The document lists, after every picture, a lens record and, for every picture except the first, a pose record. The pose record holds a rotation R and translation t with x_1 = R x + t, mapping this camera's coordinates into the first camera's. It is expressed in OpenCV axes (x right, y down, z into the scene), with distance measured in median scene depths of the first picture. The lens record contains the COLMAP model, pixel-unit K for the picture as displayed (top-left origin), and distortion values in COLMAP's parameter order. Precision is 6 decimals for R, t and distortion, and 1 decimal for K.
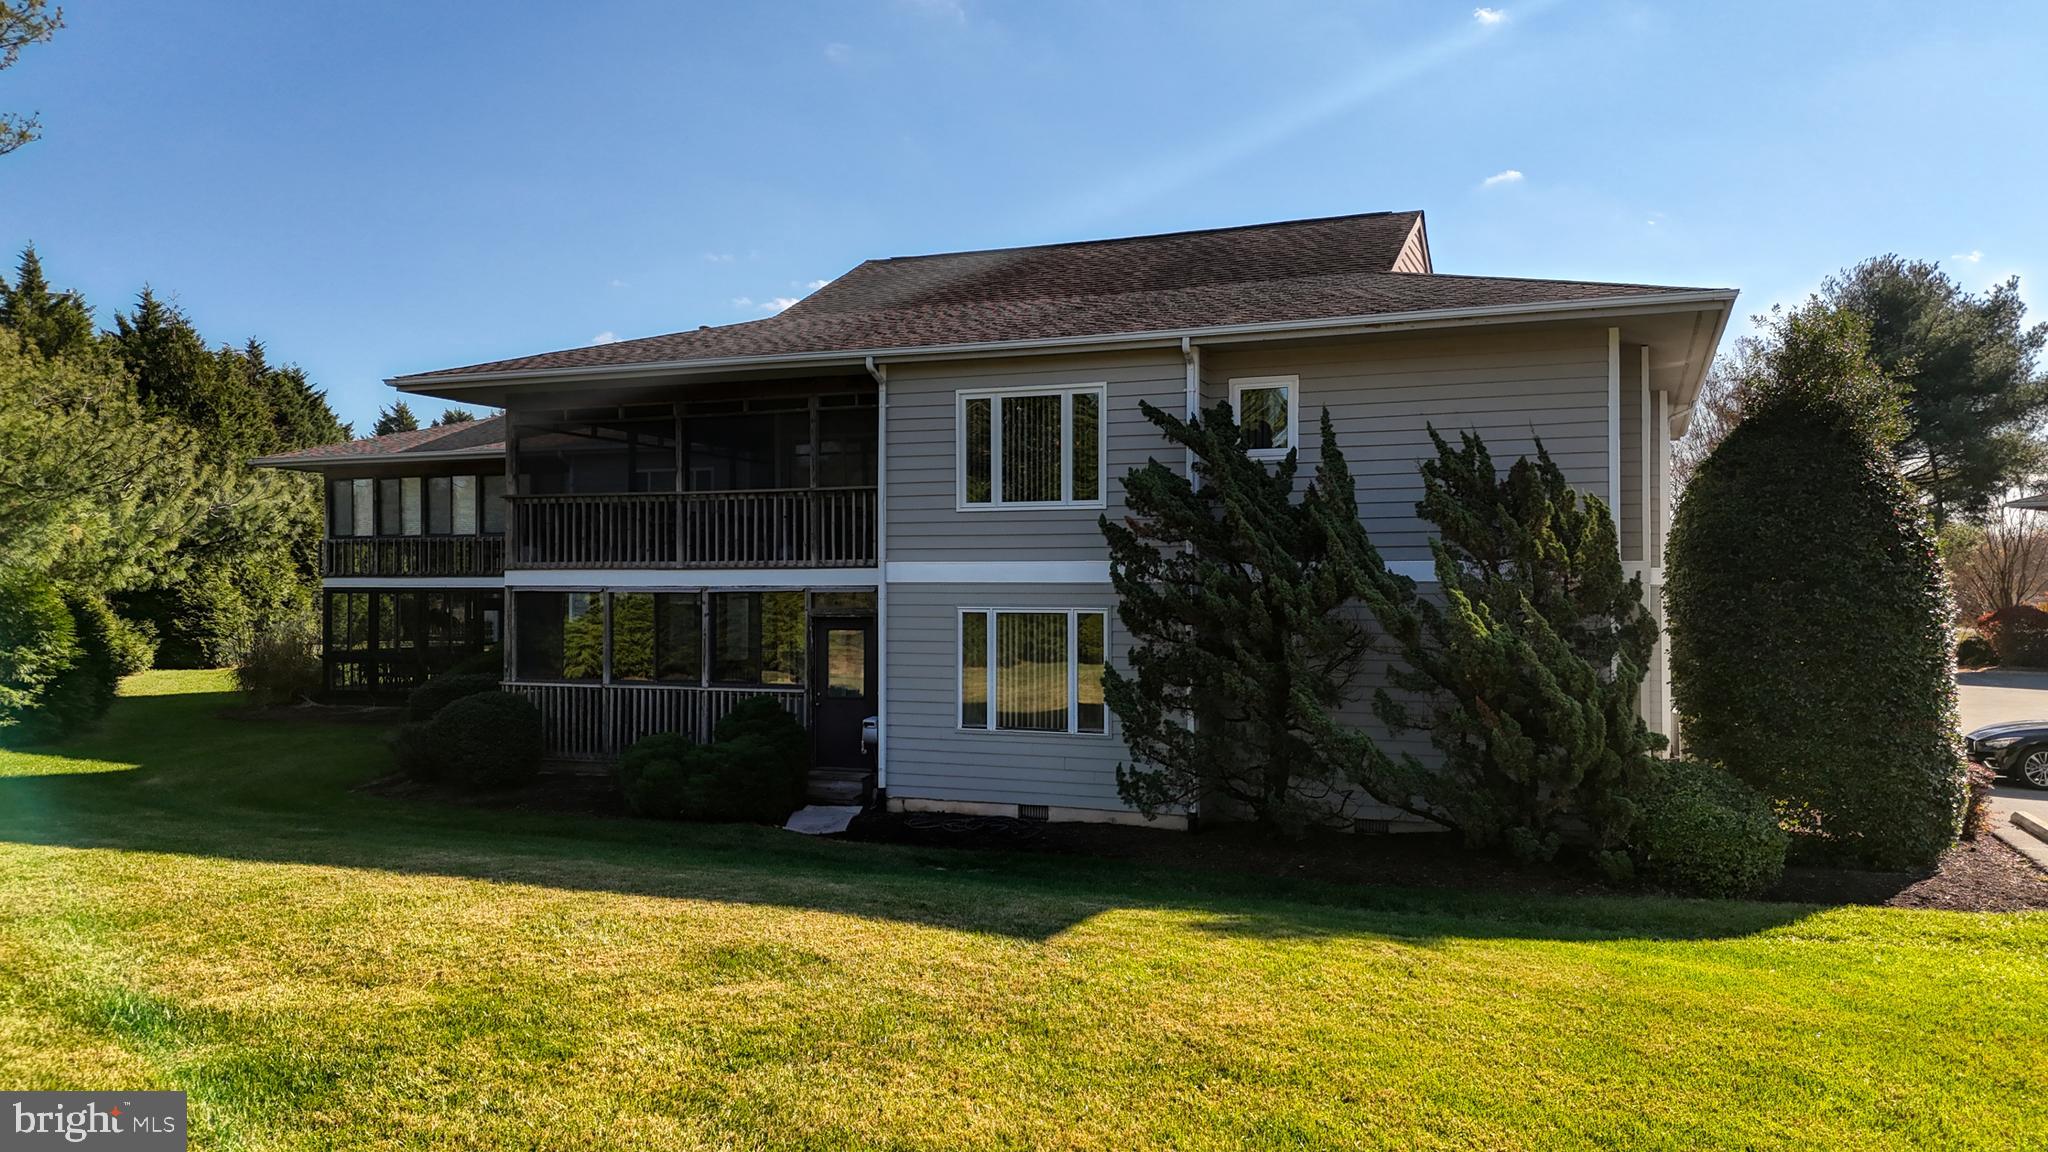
lens RADIAL K [[1431.1, 0, 1024.0], [0, 1431.1, 576.0], [0, 0, 1]] dist [0.080508, 0.000420]
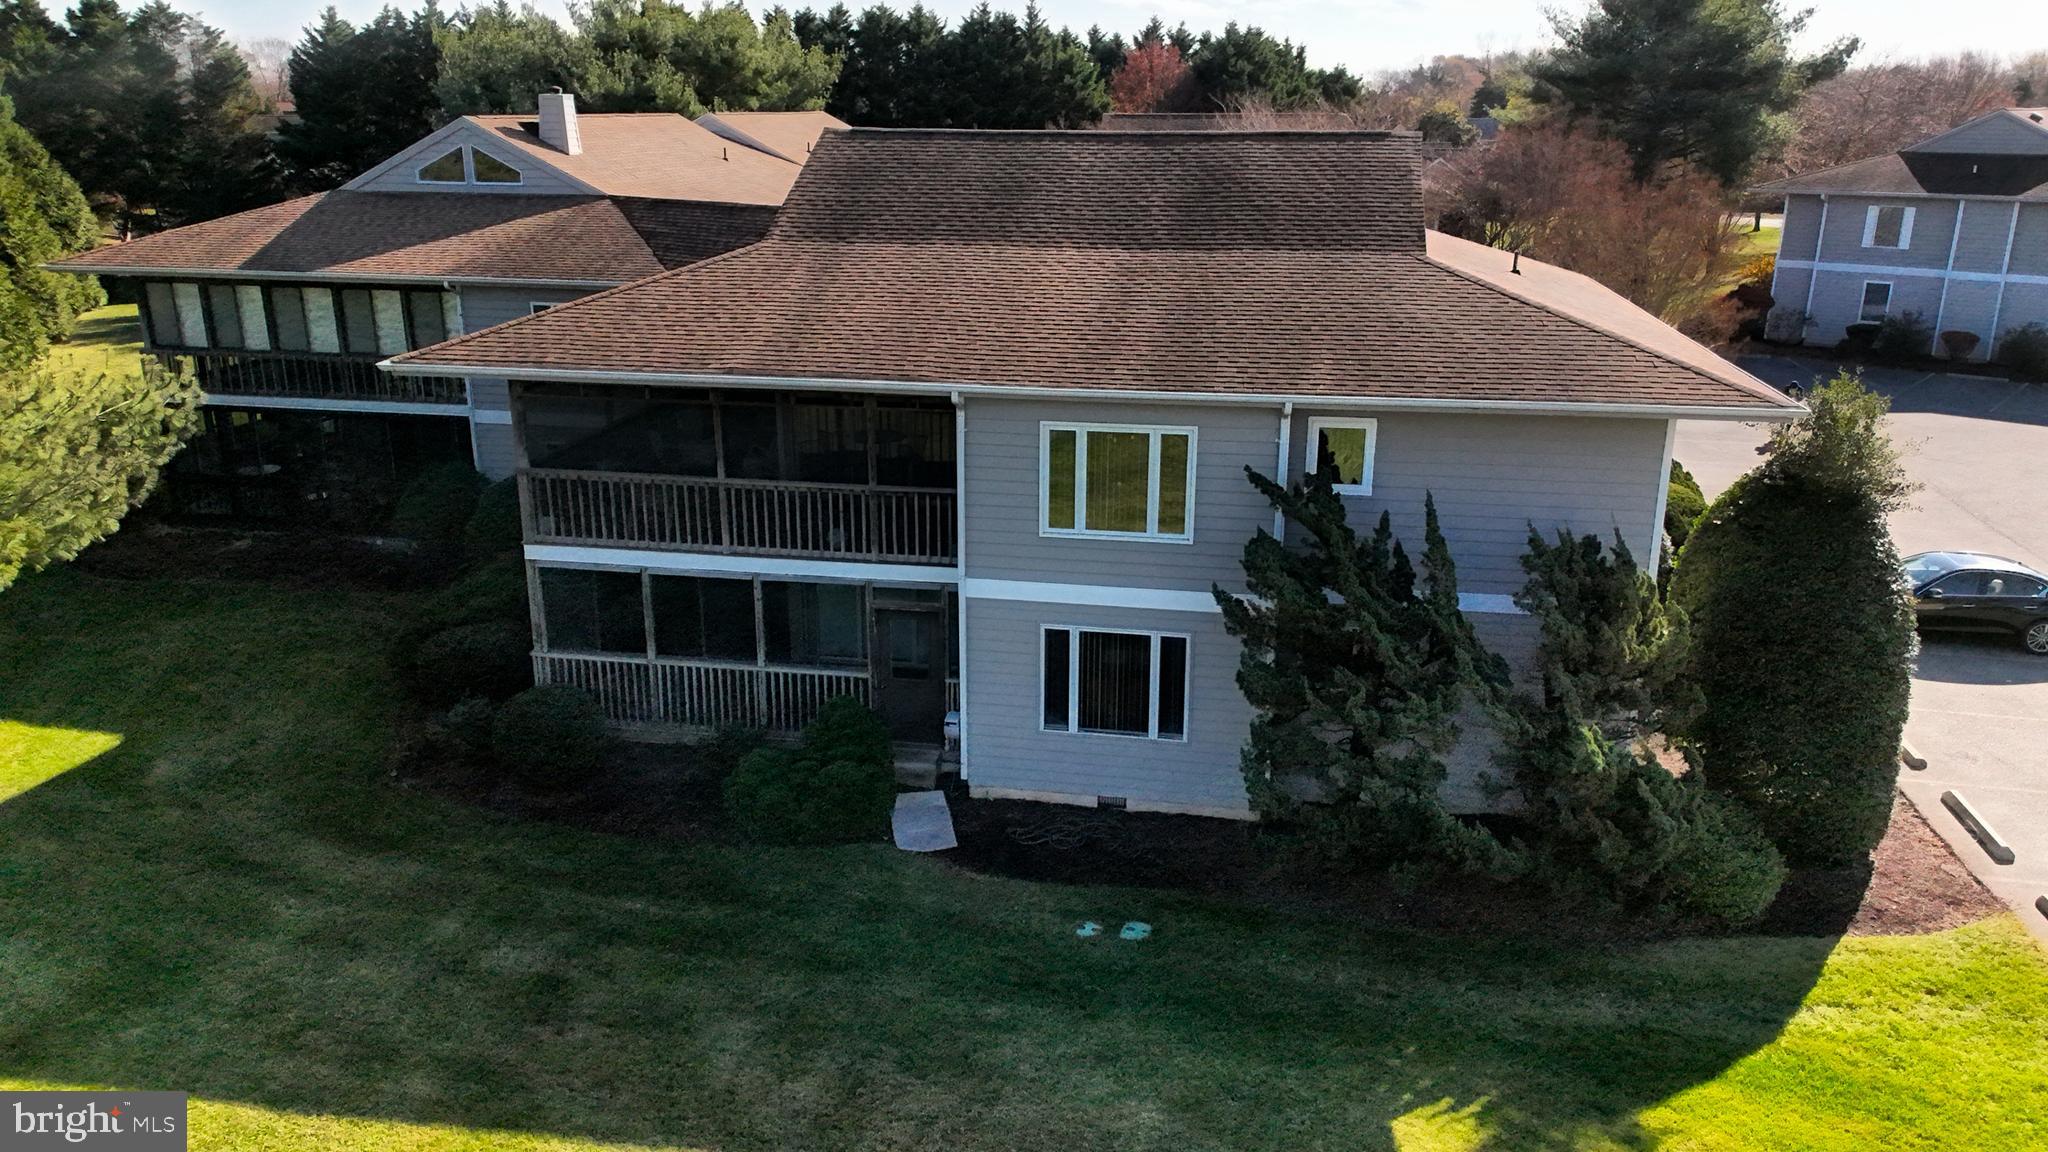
lens RADIAL K [[1431.1, 0, 1024.0], [0, 1431.1, 576.0], [0, 0, 1]] dist [0.080508, 0.000420]
pose [[0.981563, -0.051543, 0.184058, -0.249234], [-0.005859, 0.954389, 0.298507, -0.324657], [-0.191049, -0.294082, 0.936491, 0.026926]]
